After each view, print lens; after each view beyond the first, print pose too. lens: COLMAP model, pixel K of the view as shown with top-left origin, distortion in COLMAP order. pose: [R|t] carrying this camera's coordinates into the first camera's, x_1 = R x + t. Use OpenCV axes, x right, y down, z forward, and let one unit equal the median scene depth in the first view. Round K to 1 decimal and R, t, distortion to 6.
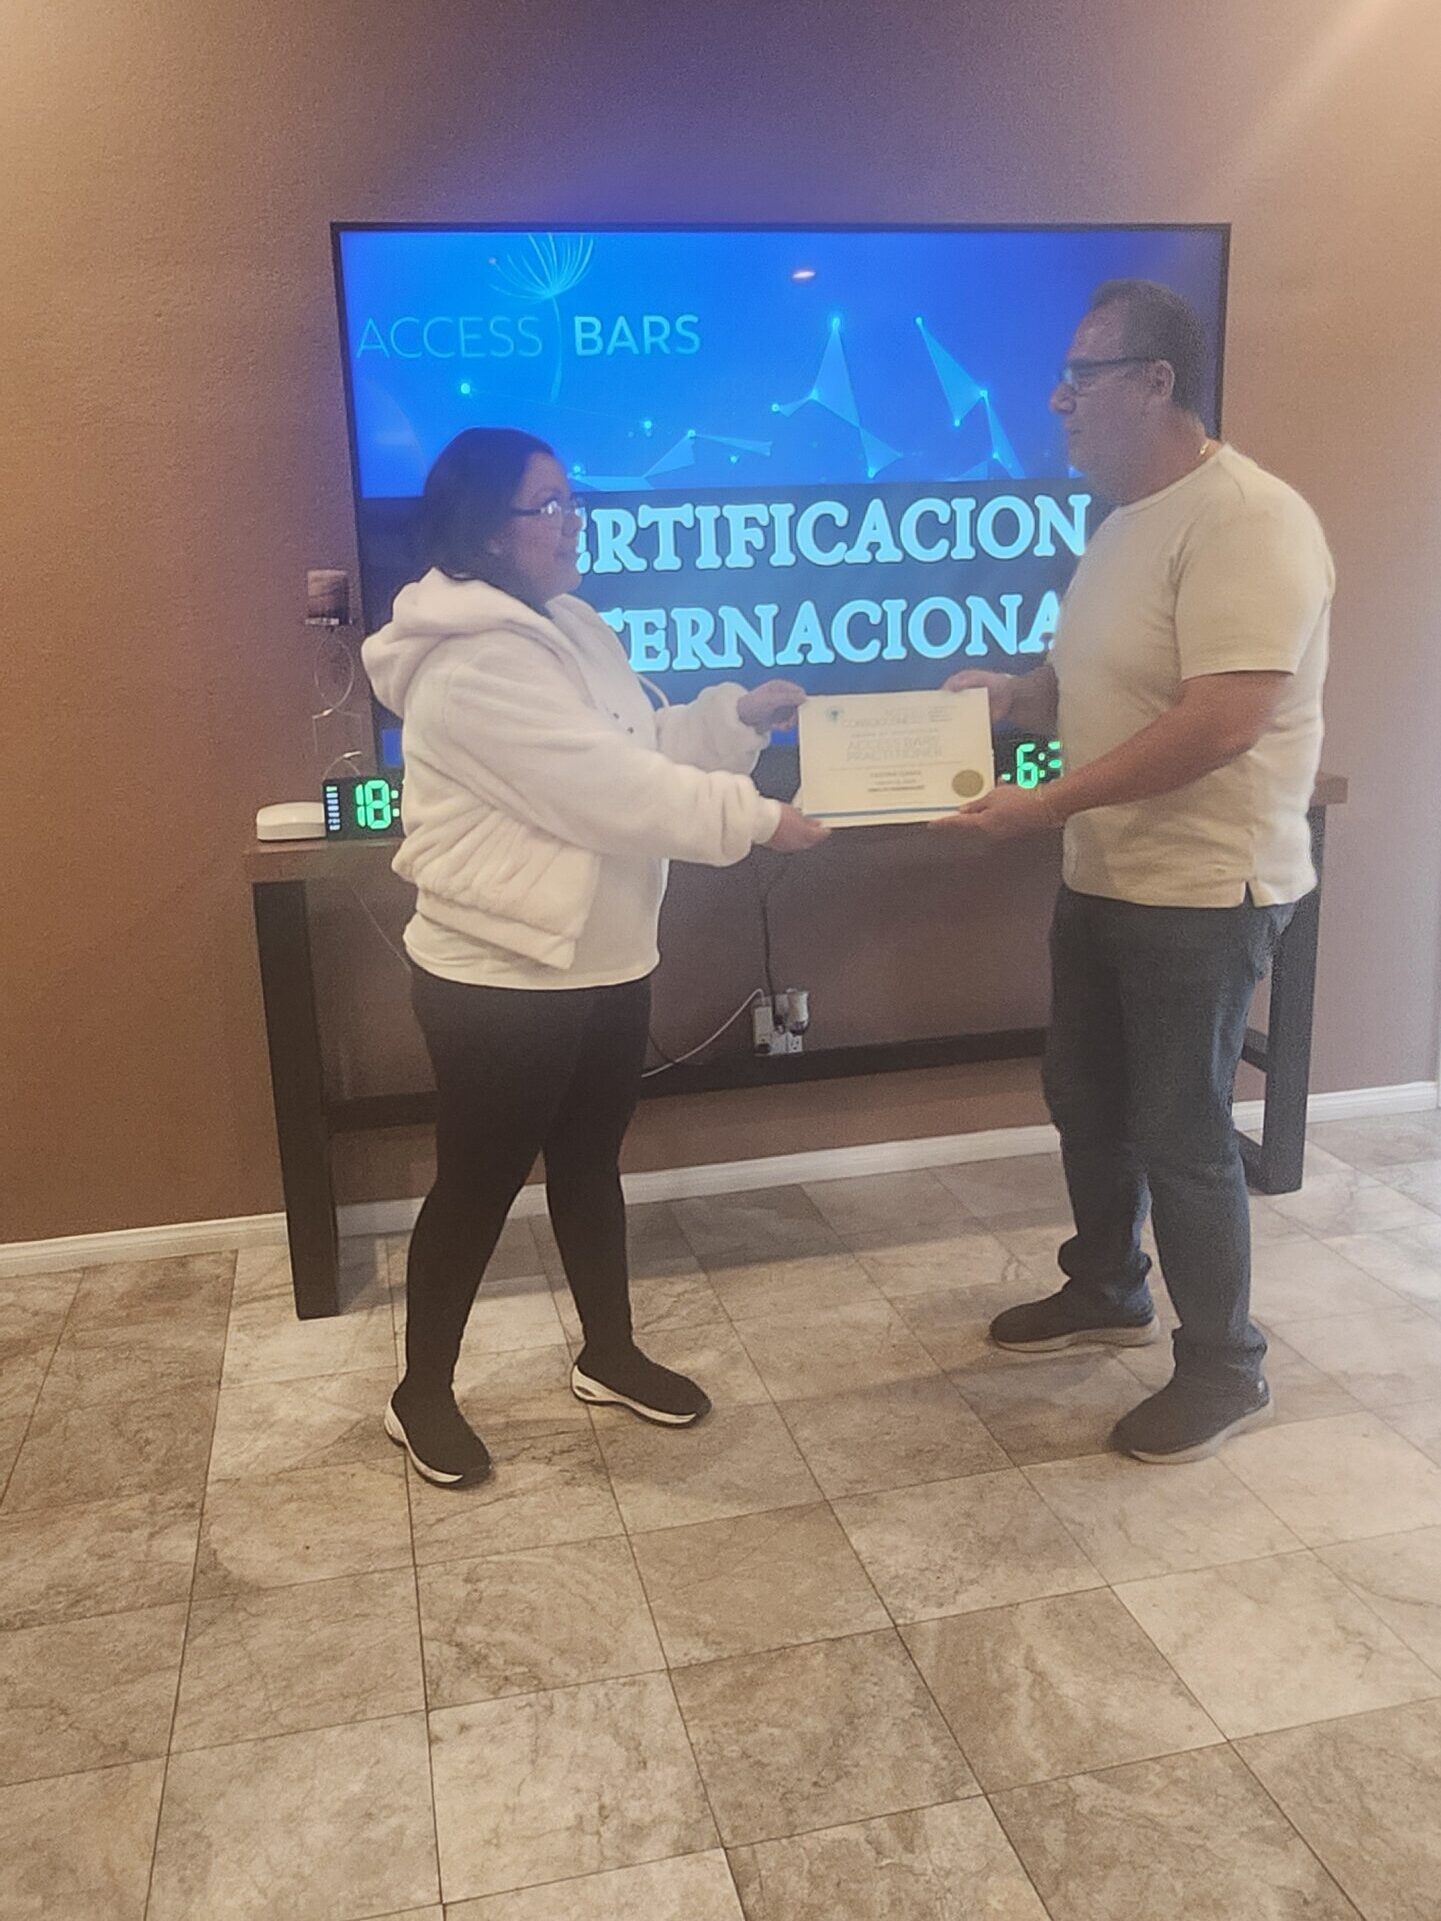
lens RADIAL K [[1634.7, 0, 695.8], [0, 1634.7, 1004.7], [0, 0, 1]] dist [0.024032, 0.007662]
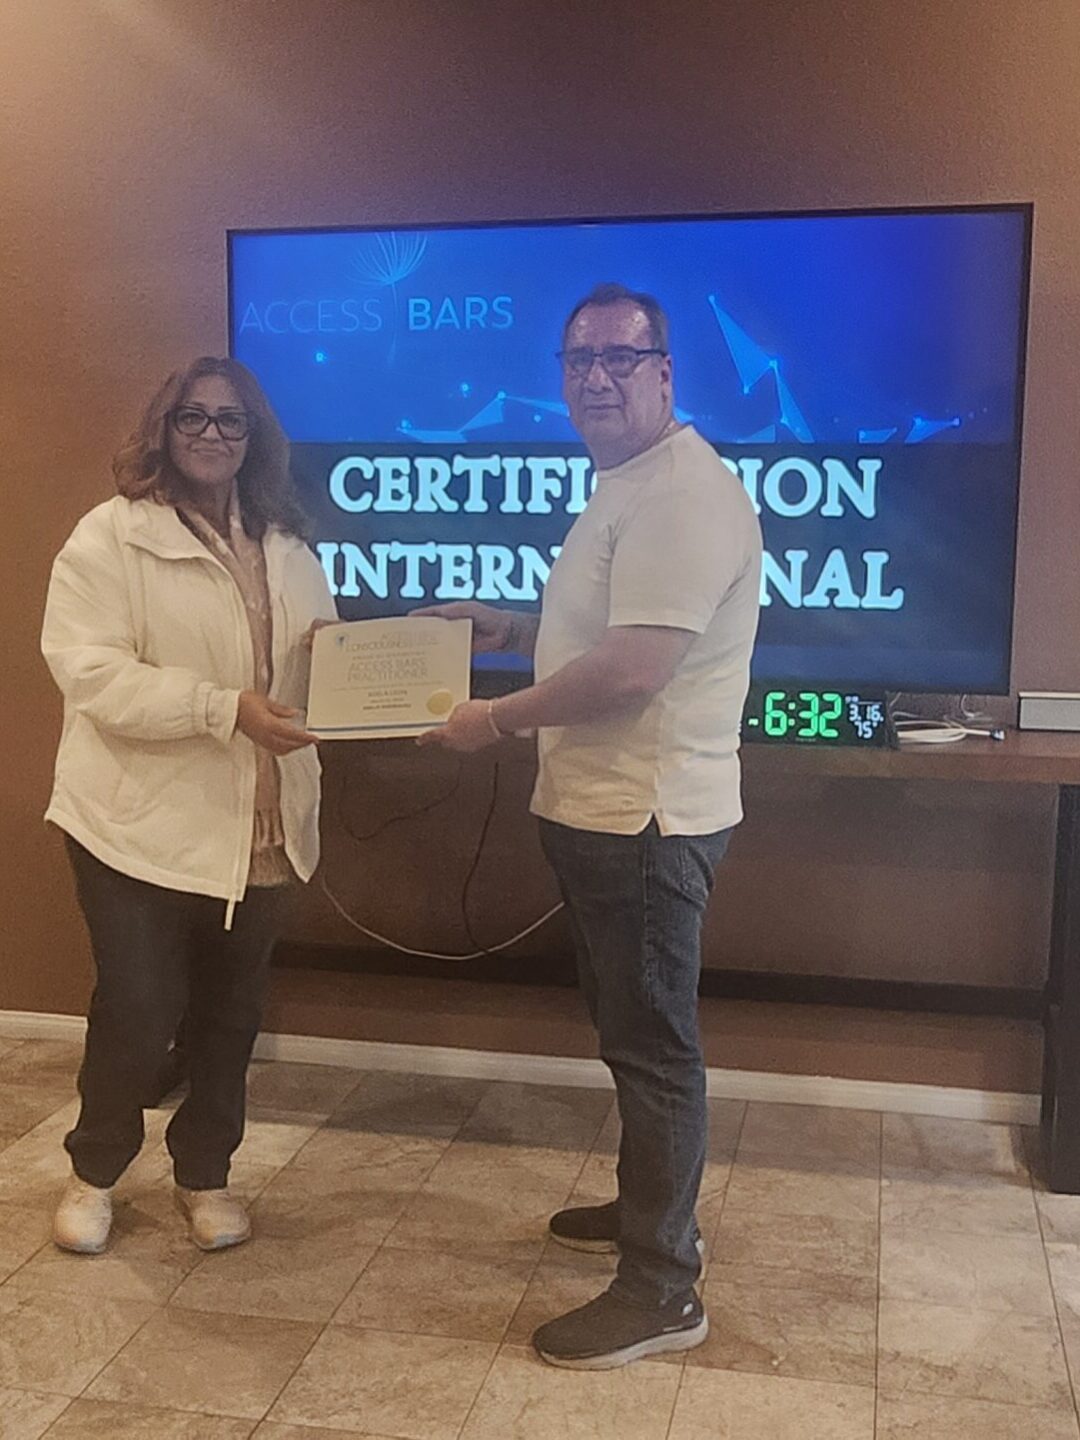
lens RADIAL K [[1484.3, 0, 556.7], [0, 1484.3, 732.9], [0, 0, 1]] dist [0.017965, 0.000000]
pose [[0.913911, 0.102919, -0.392650, 0.464963], [-0.145409, 0.986135, -0.079966, -0.041755], [0.378976, 0.130177, 0.916205, 0.102580]]
